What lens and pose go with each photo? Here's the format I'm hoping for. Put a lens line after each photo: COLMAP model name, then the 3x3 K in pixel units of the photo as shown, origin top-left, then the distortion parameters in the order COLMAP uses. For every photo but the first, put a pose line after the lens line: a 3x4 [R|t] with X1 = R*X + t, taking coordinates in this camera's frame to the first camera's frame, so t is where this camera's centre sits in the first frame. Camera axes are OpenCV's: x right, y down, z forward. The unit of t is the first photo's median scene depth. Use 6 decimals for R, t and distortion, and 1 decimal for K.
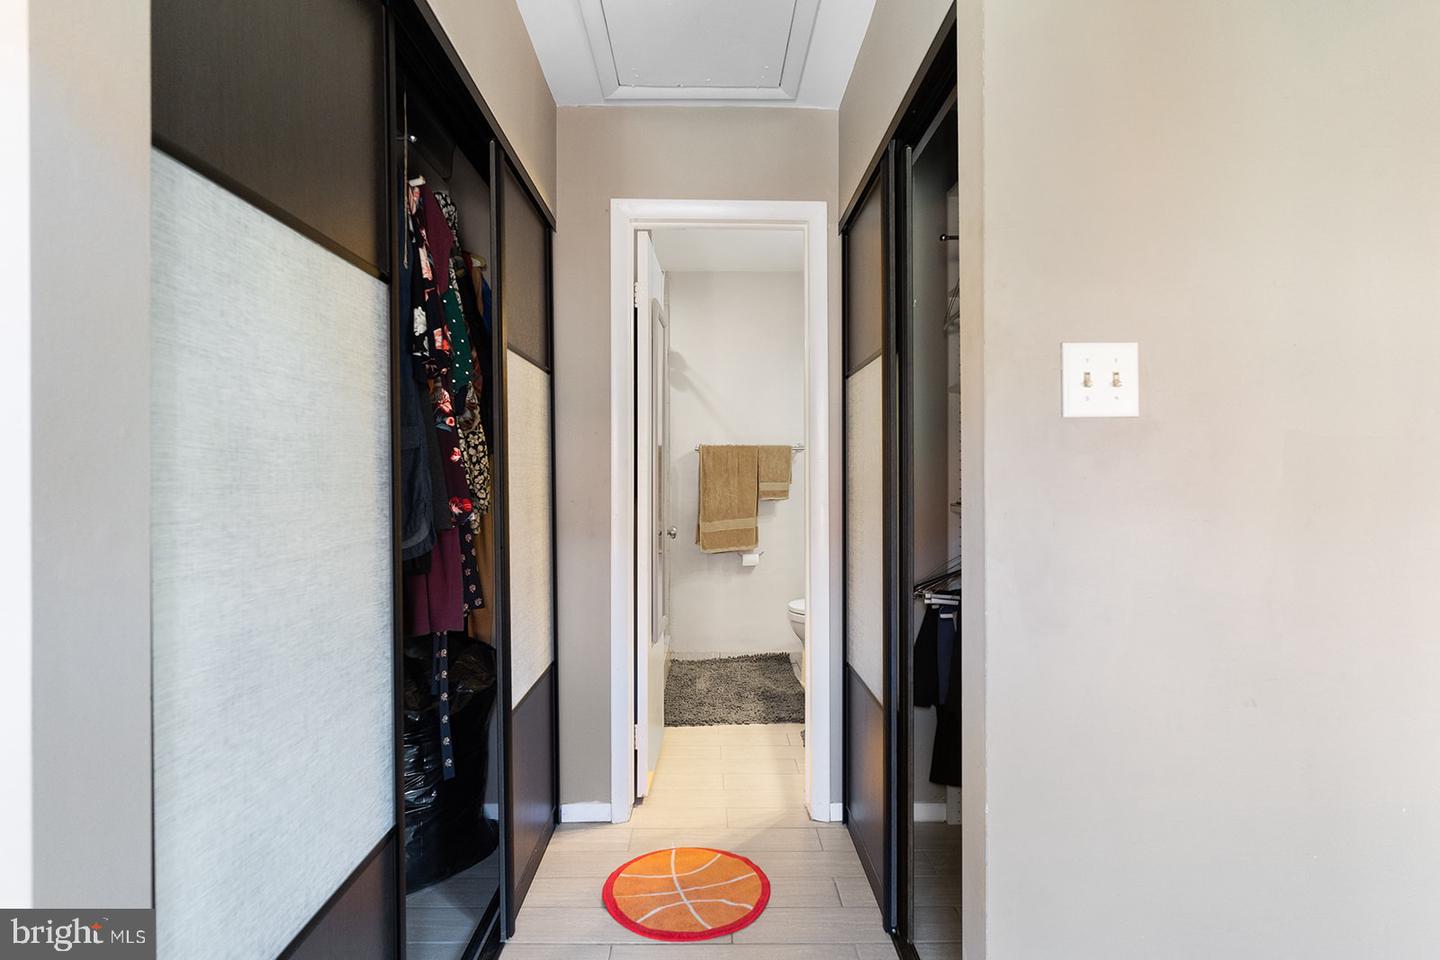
lens RADIAL K [[759.2, 0, 718.0], [0, 759.2, 471.8], [0, 0, 1]] dist [-0.008829, 0.002068]
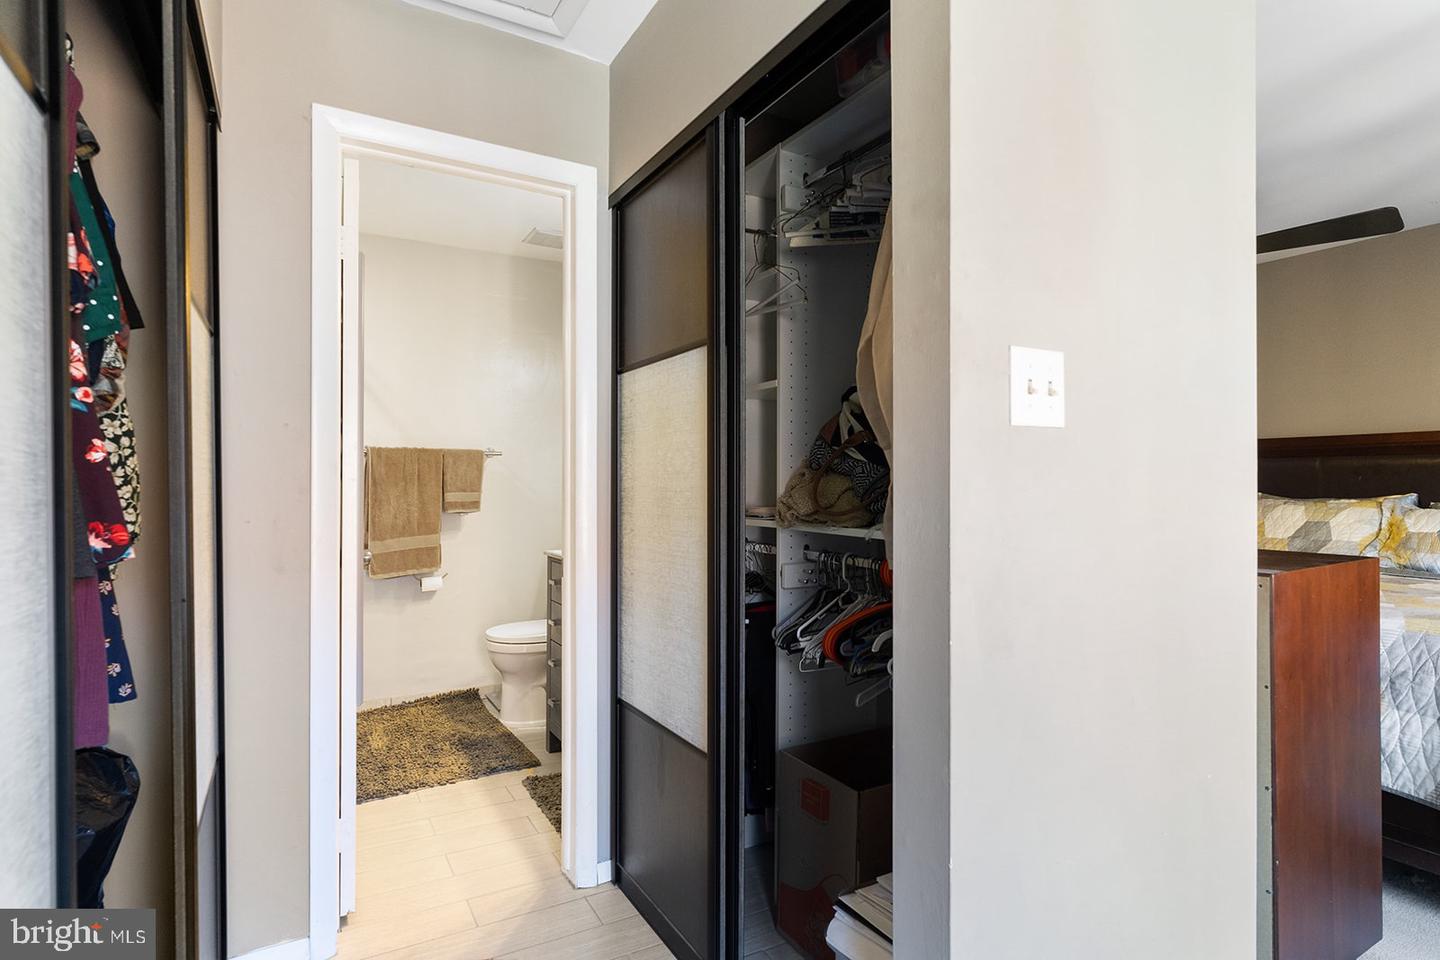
lens RADIAL K [[759.2, 0, 727.3], [0, 759.2, 479.8], [0, 0, 1]] dist [-0.008829, 0.002068]
pose [[0.868968, 0.004245, 0.494851, -0.162954], [-0.004288, 0.999990, -0.001049, -0.001000], [-0.494850, -0.001210, 0.868977, 0.186586]]
